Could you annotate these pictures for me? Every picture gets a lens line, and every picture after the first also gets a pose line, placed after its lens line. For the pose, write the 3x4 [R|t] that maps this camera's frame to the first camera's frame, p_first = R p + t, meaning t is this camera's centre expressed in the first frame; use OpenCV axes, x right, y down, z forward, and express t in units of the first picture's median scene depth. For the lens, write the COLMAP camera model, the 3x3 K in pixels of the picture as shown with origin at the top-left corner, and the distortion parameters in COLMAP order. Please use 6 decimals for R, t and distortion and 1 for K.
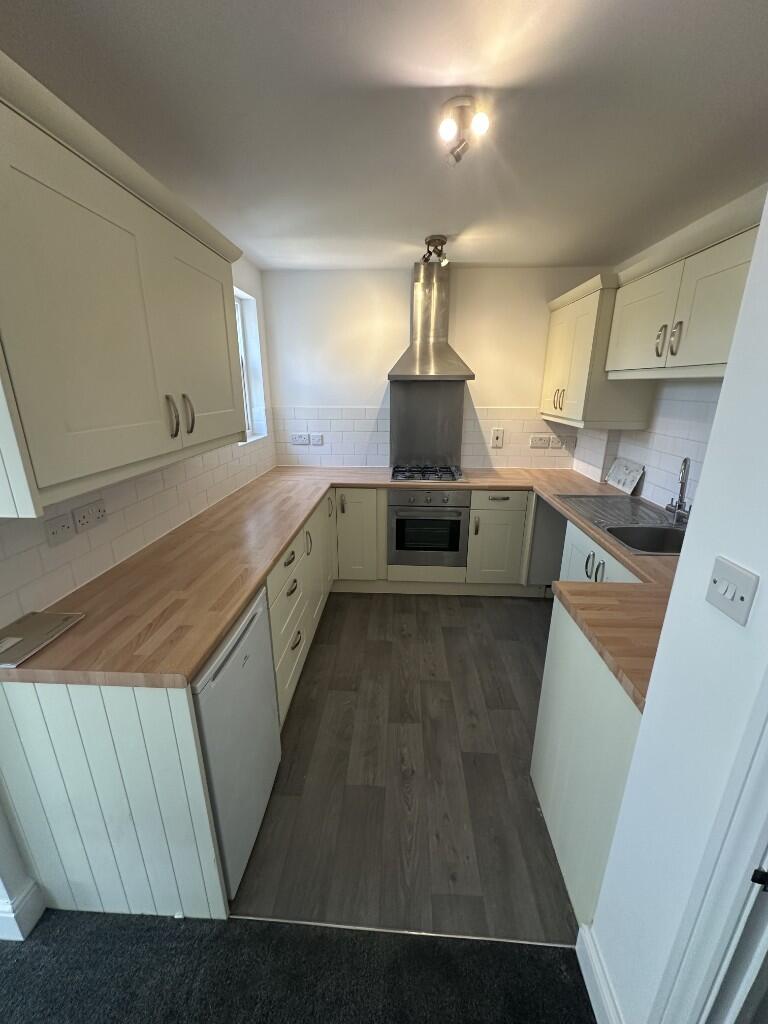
lens RADIAL K [[408.6, 0, 384.0], [0, 408.6, 512.0], [0, 0, 1]] dist [-0.000299, -0.000039]
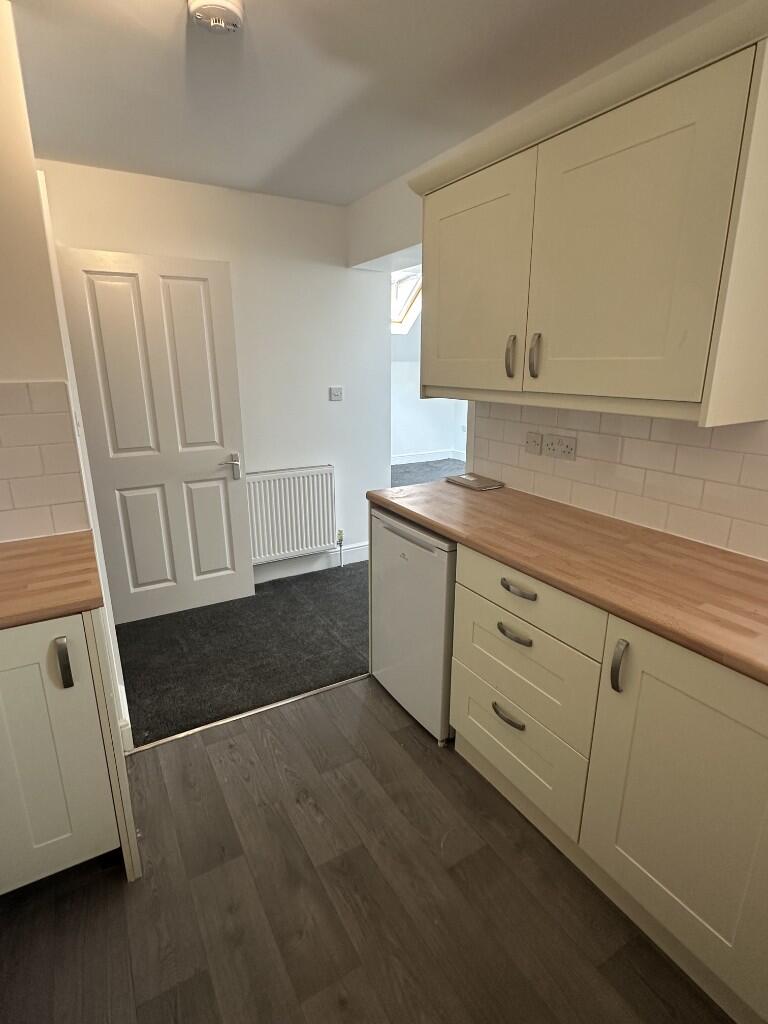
lens RADIAL K [[525.6, 0, 384.0], [0, 525.6, 512.0], [0, 0, 1]] dist [0.001311, 0.000241]
pose [[-0.838355, 0.153684, -0.523012, 0.369600], [-0.156565, 0.851131, 0.501063, -0.385290], [0.522157, 0.501954, -0.689488, 1.460041]]
